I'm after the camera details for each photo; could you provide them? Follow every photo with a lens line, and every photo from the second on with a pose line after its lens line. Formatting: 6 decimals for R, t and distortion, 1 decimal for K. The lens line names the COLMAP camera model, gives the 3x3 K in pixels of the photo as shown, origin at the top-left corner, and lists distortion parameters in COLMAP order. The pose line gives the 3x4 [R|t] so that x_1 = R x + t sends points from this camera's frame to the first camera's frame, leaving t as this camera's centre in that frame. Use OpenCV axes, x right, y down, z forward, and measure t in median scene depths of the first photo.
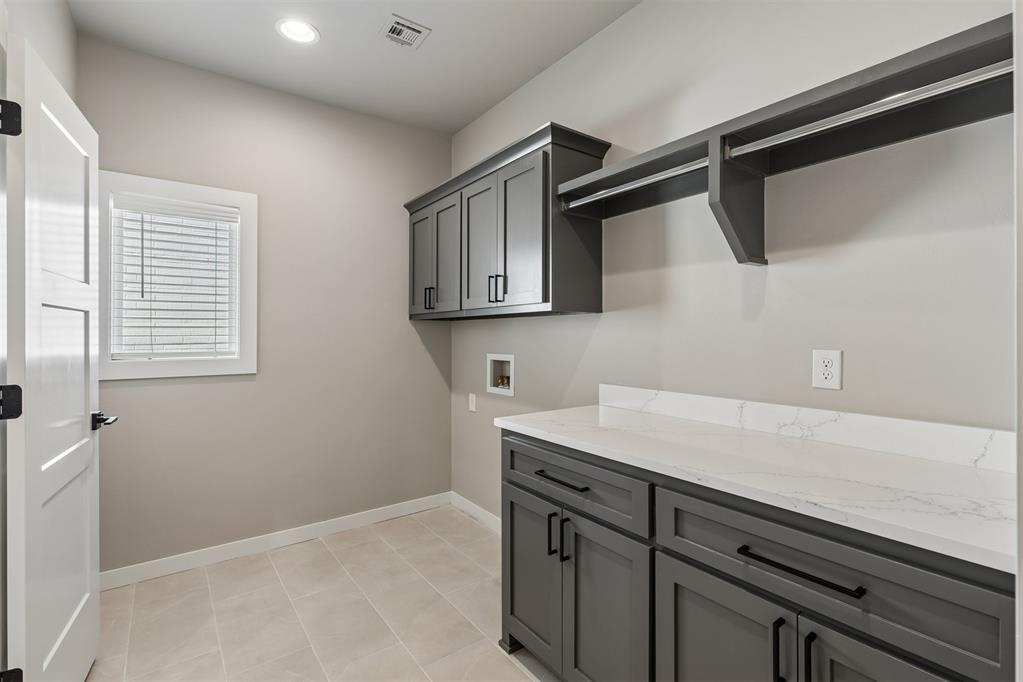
lens RADIAL K [[462.0, 0, 512.6], [0, 462.0, 340.0], [0, 0, 1]] dist [0.007345, -0.001220]
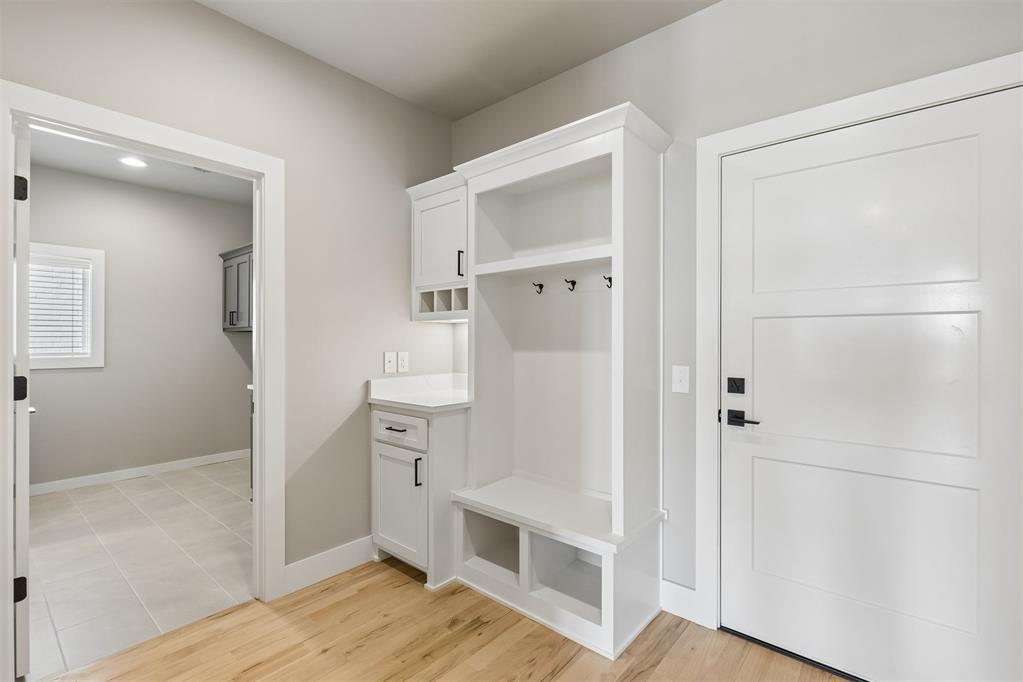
lens RADIAL K [[462.0, 0, 510.1], [0, 462.0, 343.4], [0, 0, 1]] dist [0.007345, -0.001220]
pose [[0.975424, -0.000290, 0.220335, 0.423026], [0.000404, 1.000000, -0.000475, -0.004154], [-0.220335, 0.000552, 0.975424, -0.801043]]
